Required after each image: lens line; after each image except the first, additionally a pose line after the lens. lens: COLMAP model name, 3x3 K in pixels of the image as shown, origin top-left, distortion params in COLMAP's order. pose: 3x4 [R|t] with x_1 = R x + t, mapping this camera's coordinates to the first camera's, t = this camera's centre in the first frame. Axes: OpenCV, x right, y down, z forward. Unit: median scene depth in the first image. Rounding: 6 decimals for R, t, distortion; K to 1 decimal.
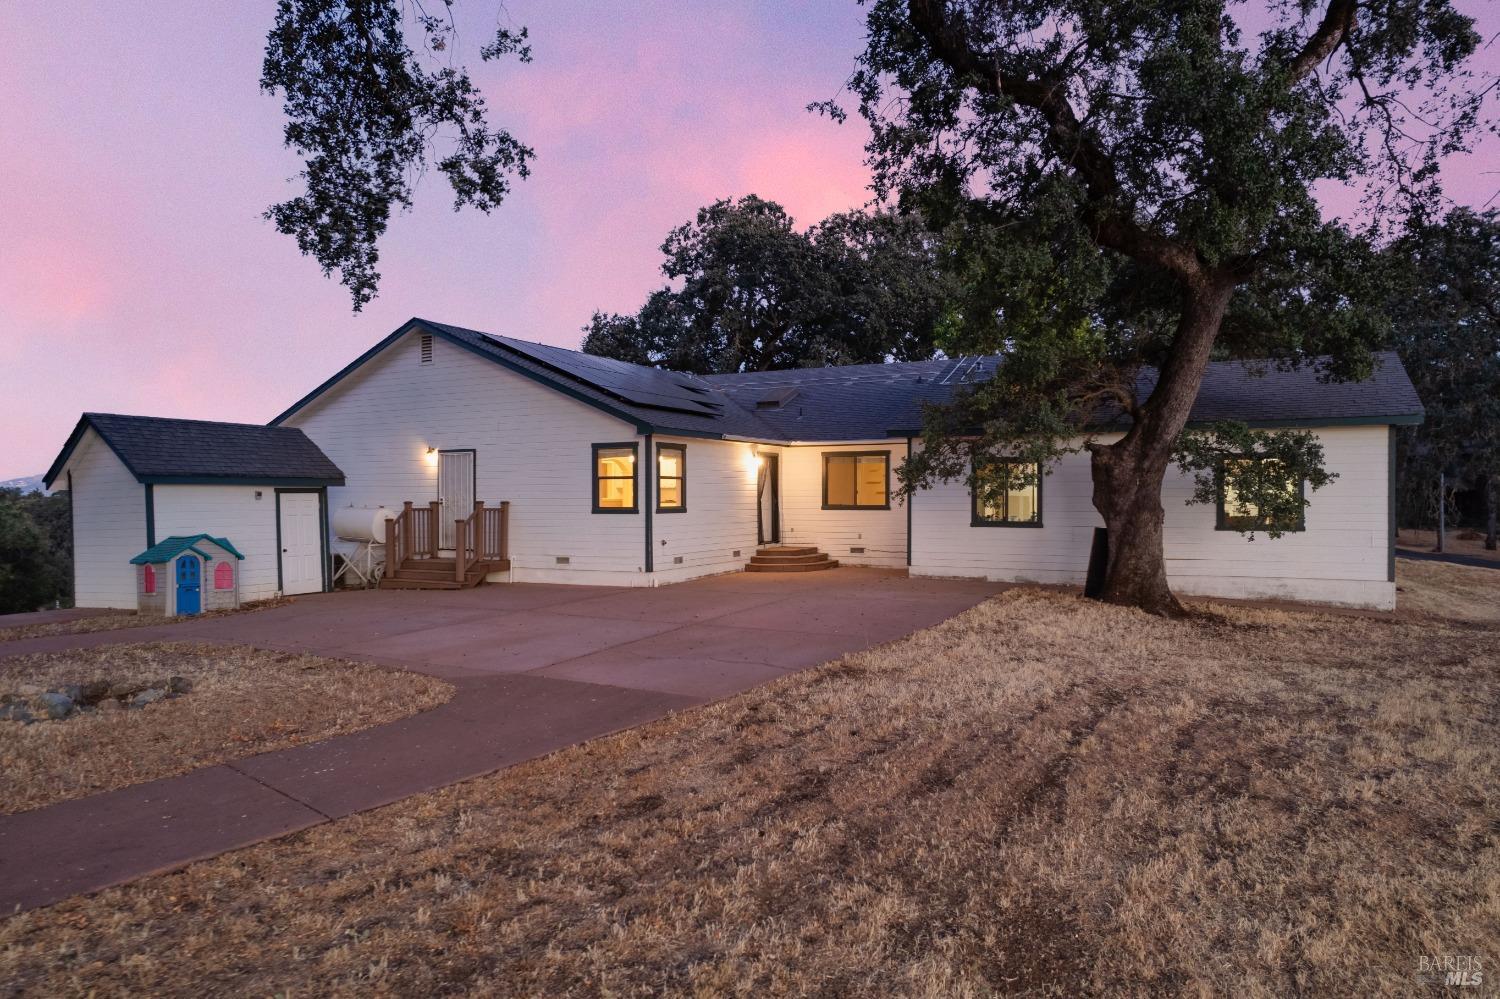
lens RADIAL K [[955.7, 0, 757.2], [0, 955.7, 519.3], [0, 0, 1]] dist [-0.044486, 0.002265]
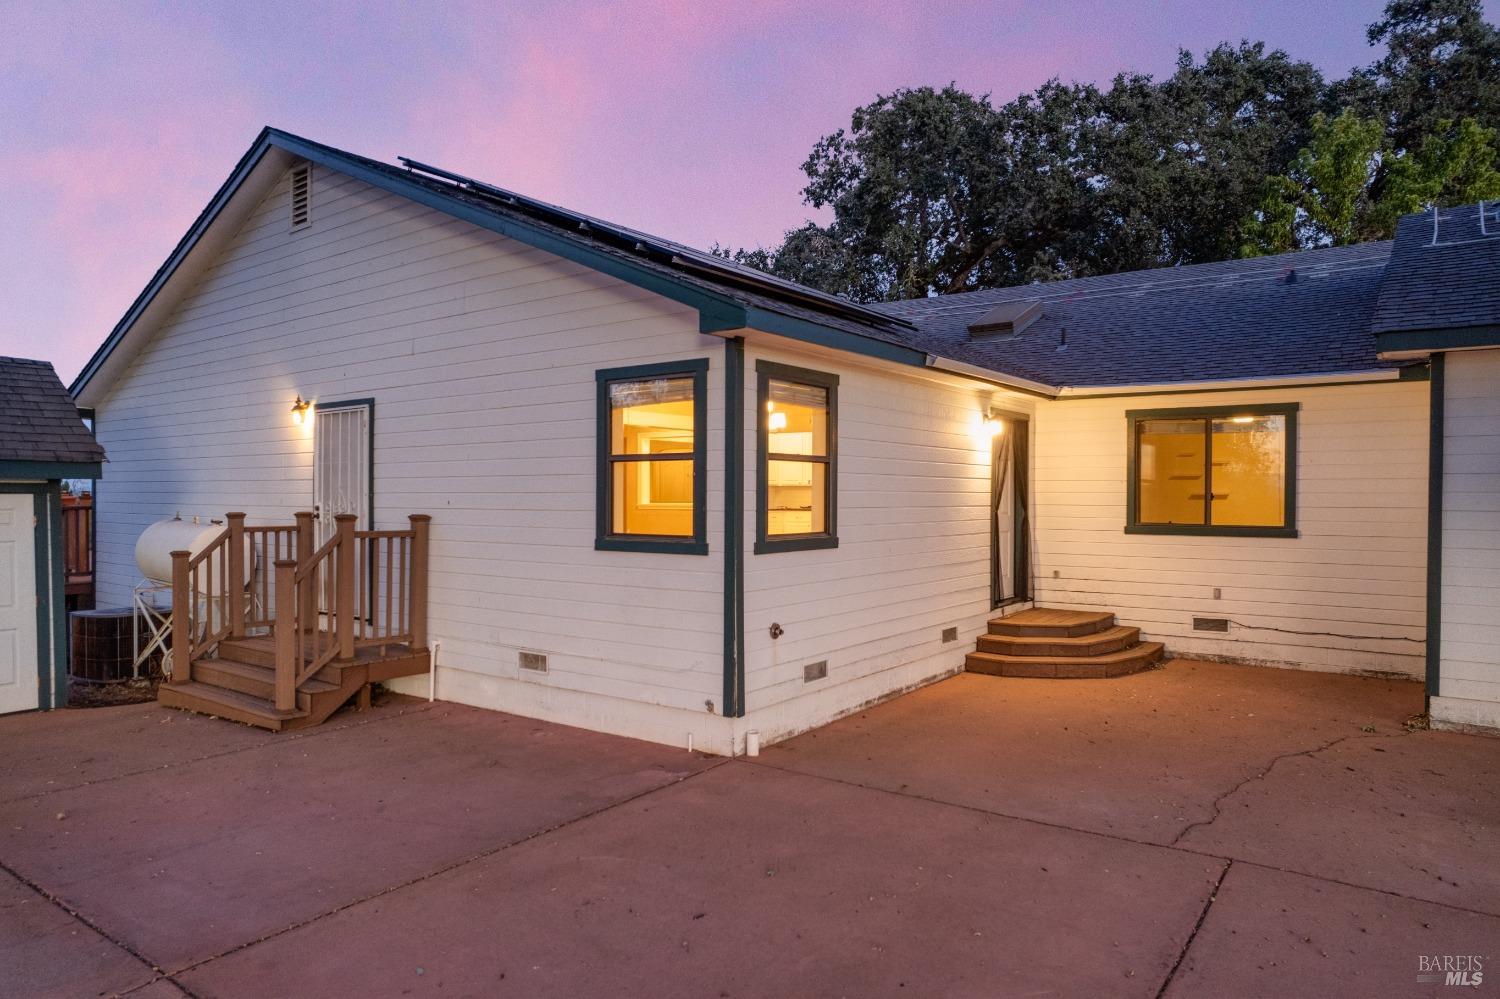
lens RADIAL K [[955.7, 0, 757.2], [0, 955.7, 519.3], [0, 0, 1]] dist [-0.044486, 0.002265]
pose [[0.988044, 0.008289, -0.153947, -0.042799], [-0.008307, 0.999965, 0.000529, -0.017335], [0.153946, 0.000757, 0.988079, 0.563851]]
